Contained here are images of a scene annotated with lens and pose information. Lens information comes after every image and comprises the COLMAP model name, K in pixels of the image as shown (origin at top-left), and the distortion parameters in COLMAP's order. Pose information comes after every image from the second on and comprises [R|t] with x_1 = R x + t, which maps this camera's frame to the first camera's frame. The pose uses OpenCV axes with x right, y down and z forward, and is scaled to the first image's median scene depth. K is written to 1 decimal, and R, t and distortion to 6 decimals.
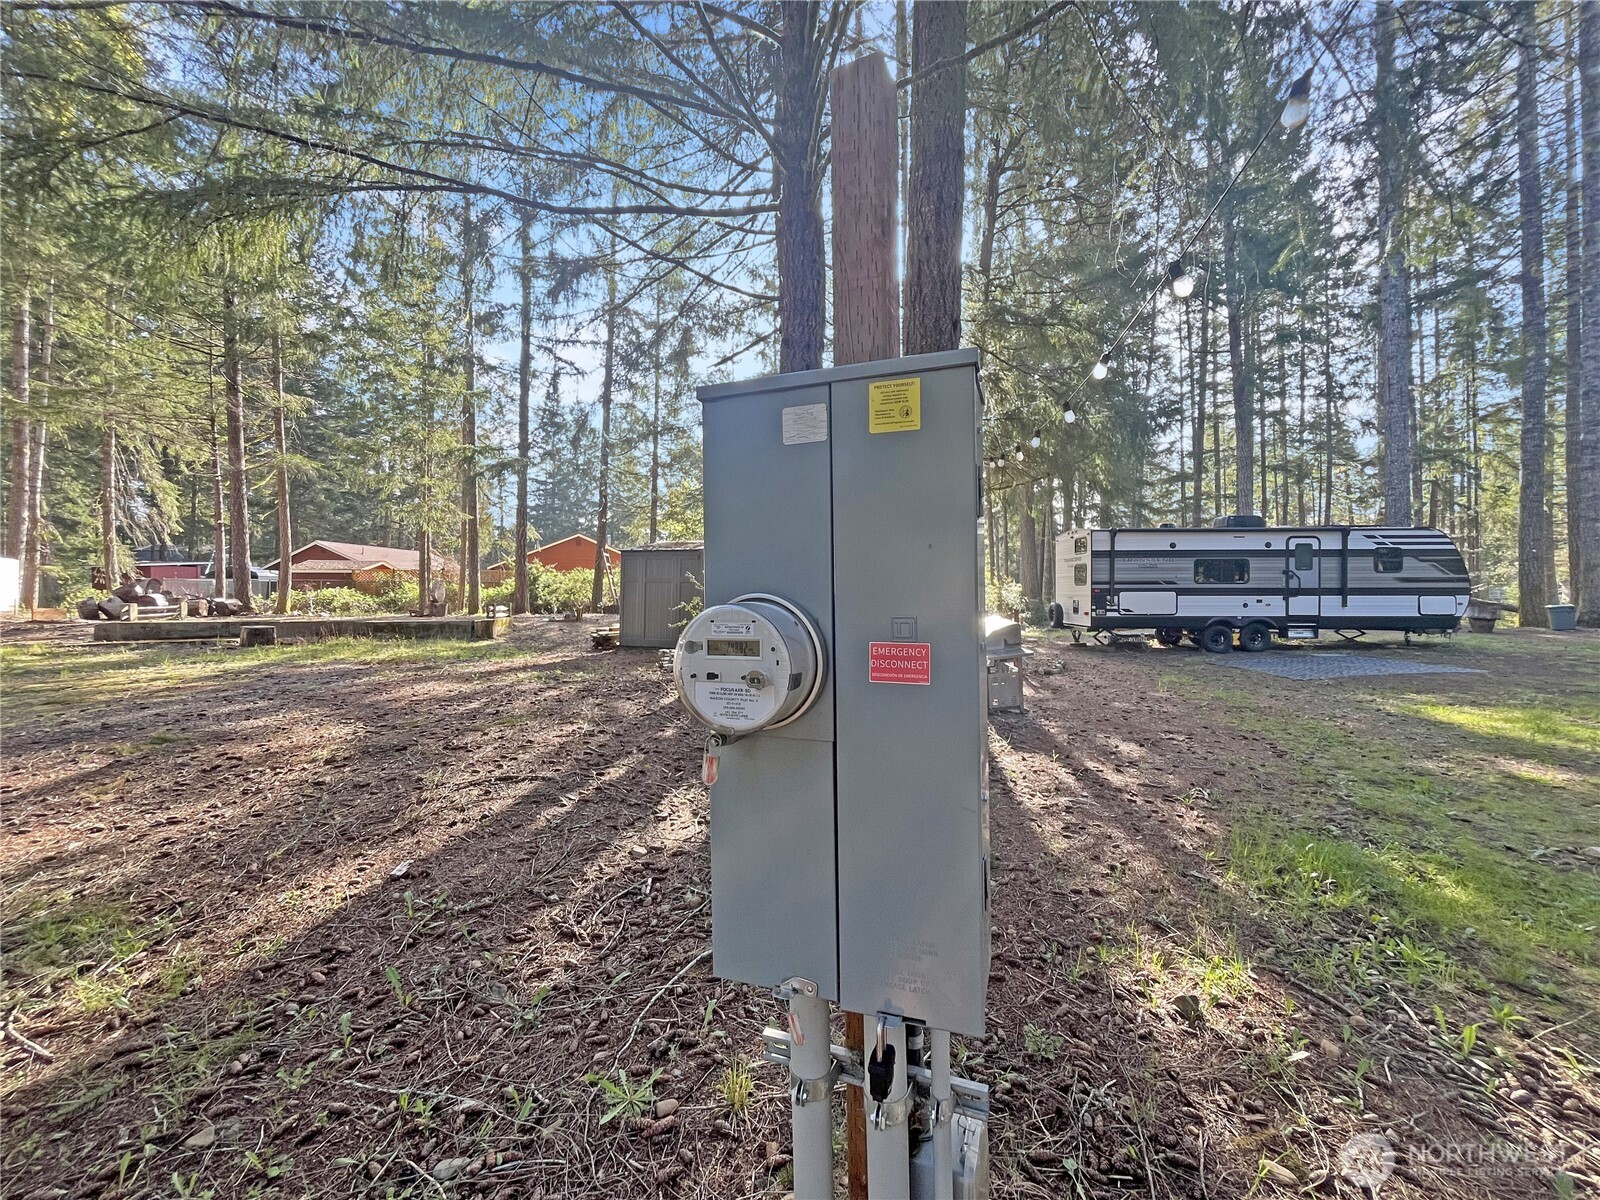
lens RADIAL K [[639.8, 0, 797.9], [0, 639.8, 591.4], [0, 0, 1]] dist [-0.002522, -0.000370]
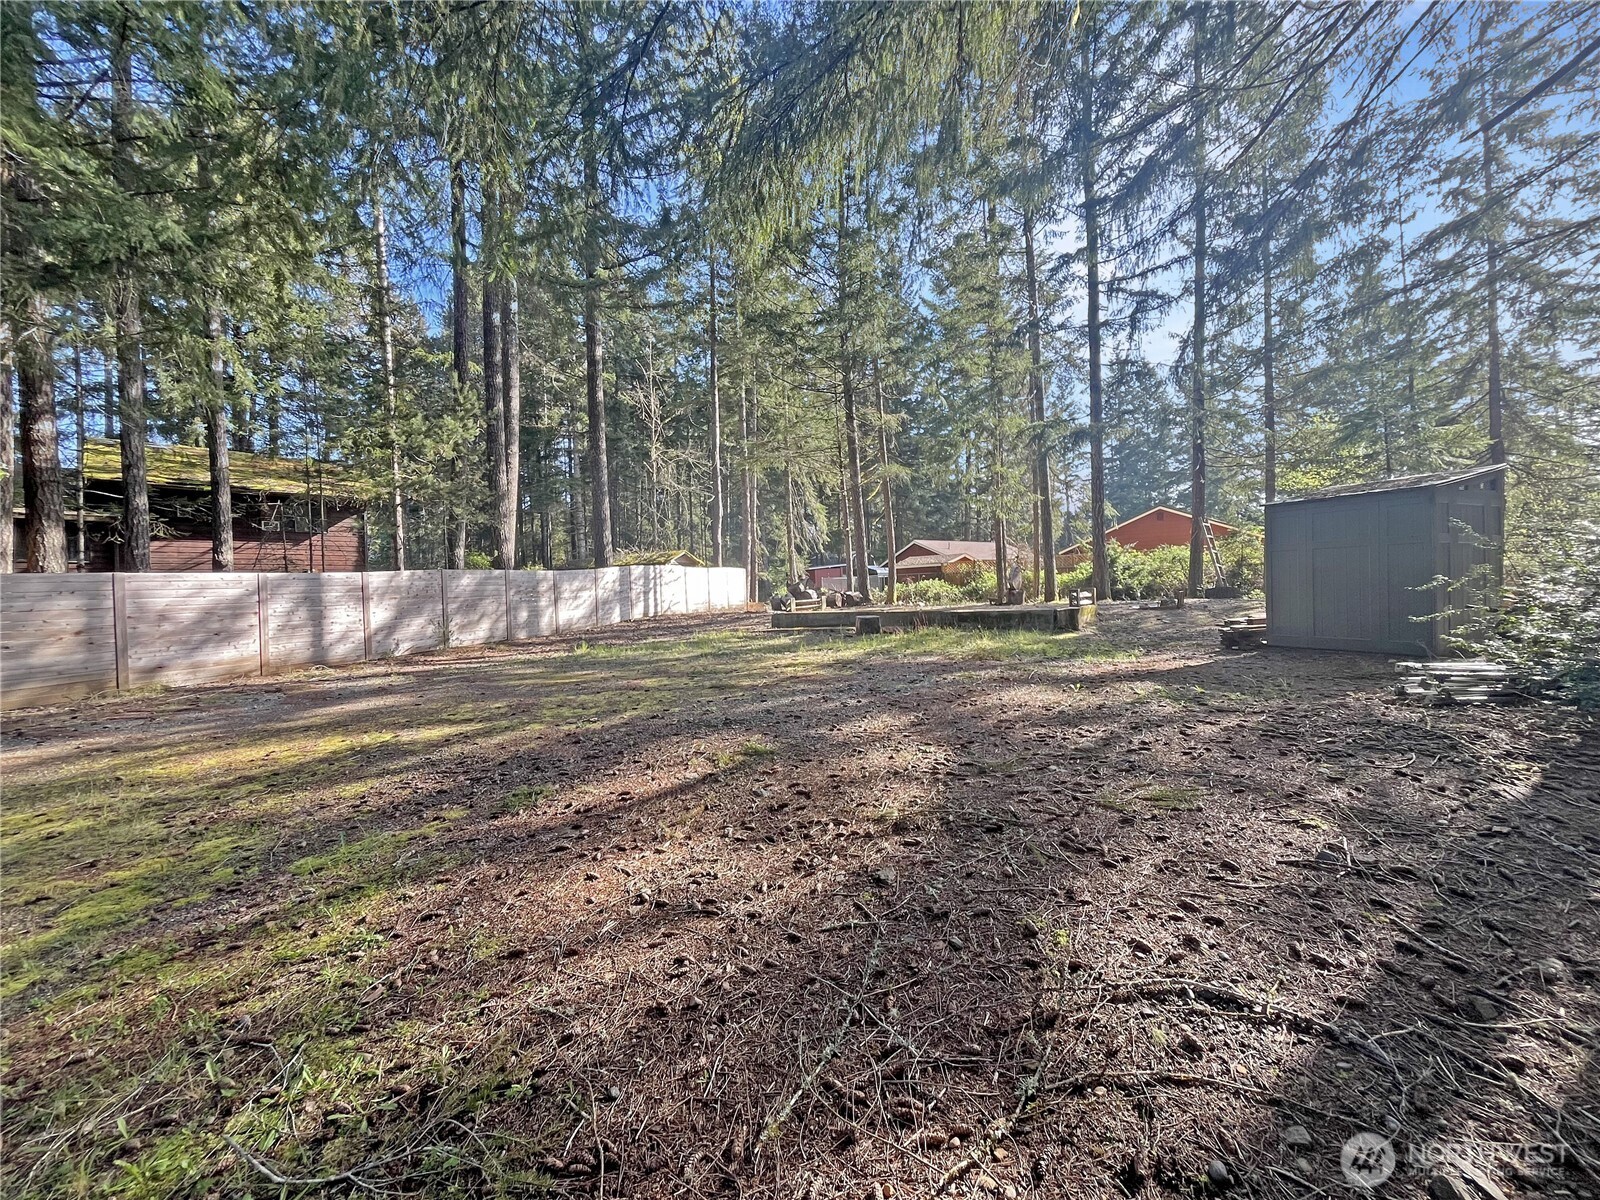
lens RADIAL K [[639.8, 0, 797.9], [0, 639.8, 591.4], [0, 0, 1]] dist [-0.002522, -0.000370]
pose [[0.670659, -0.027921, -0.741240, -0.063381], [0.043939, 0.999032, 0.002123, 0.002546], [0.740463, -0.033993, 0.671237, 0.101176]]
